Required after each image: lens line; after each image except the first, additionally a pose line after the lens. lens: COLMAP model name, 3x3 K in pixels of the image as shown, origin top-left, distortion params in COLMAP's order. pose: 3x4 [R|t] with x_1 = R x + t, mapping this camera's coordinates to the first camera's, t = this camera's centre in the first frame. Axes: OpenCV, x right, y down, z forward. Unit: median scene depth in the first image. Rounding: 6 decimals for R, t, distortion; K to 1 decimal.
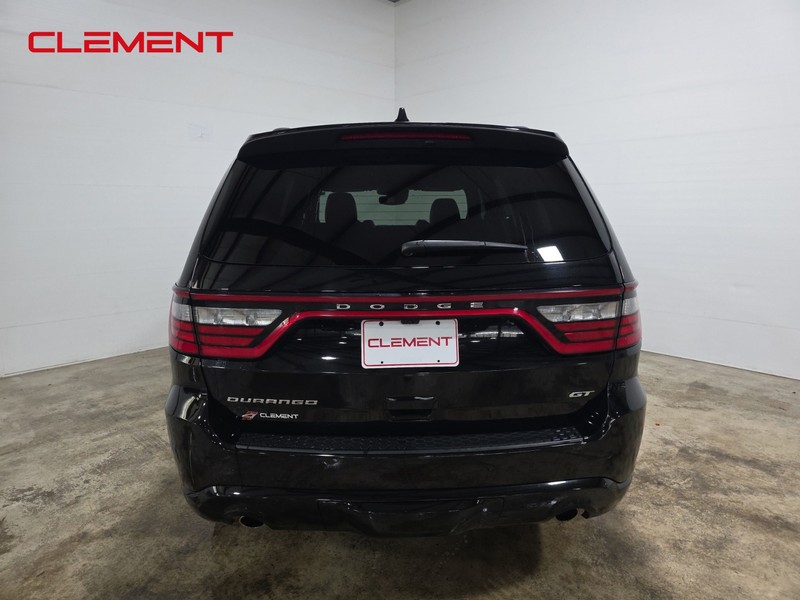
lens RADIAL K [[527.3, 0, 399.7], [0, 527.3, 295.9], [0, 0, 1]] dist [0.042896, -0.039465]
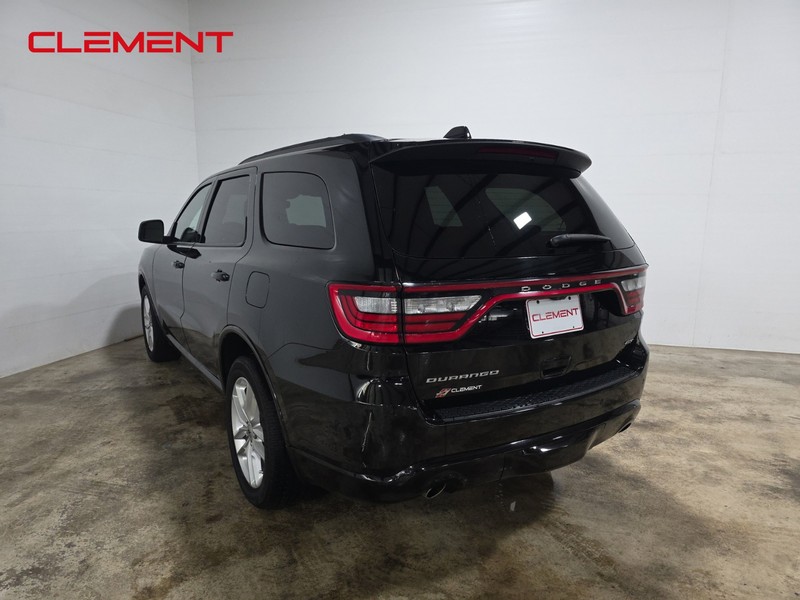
lens RADIAL K [[527.3, 0, 399.2], [0, 527.3, 303.0], [0, 0, 1]] dist [0.042896, -0.039465]
pose [[0.857863, -0.070165, 0.509066, -0.582353], [0.071774, 0.997284, 0.016504, 0.006734], [-0.508842, 0.022380, 0.860569, 0.051744]]
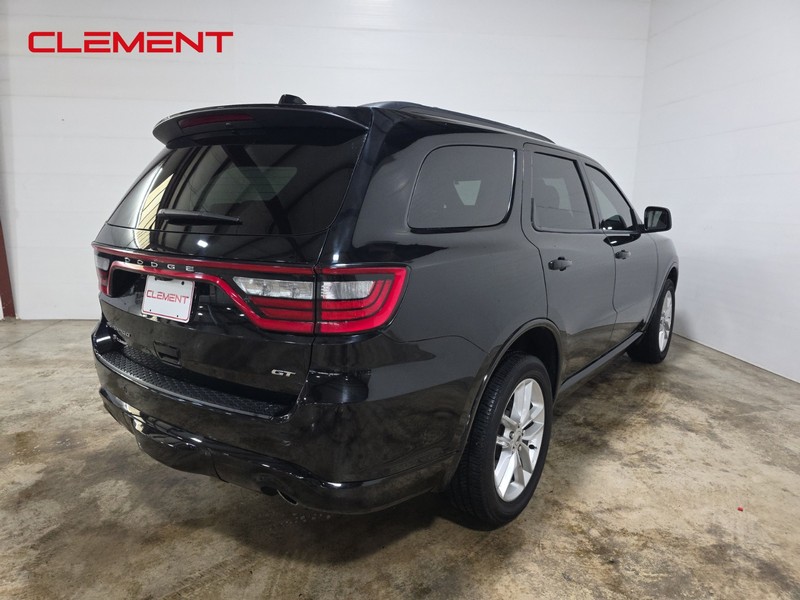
lens RADIAL K [[527.3, 0, 384.1], [0, 527.3, 292.3], [0, 0, 1]] dist [0.042896, -0.039465]
pose [[0.784921, 0.111692, -0.609446, 0.685138], [-0.114305, 0.992838, 0.034740, -0.011930], [0.608961, 0.042394, 0.792066, 0.212067]]
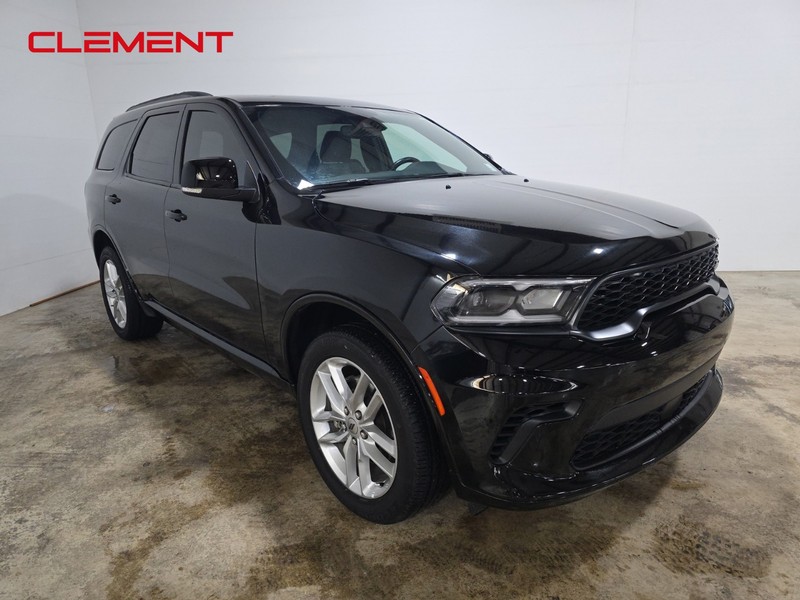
lens RADIAL K [[527.3, 0, 401.1], [0, 527.3, 300.4], [0, 0, 1]] dist [0.042896, -0.039465]
pose [[0.759993, -0.175107, 0.625898, -0.636320], [0.127604, 0.984480, 0.120484, 0.035233], [-0.637282, -0.011700, 0.770542, 0.129506]]
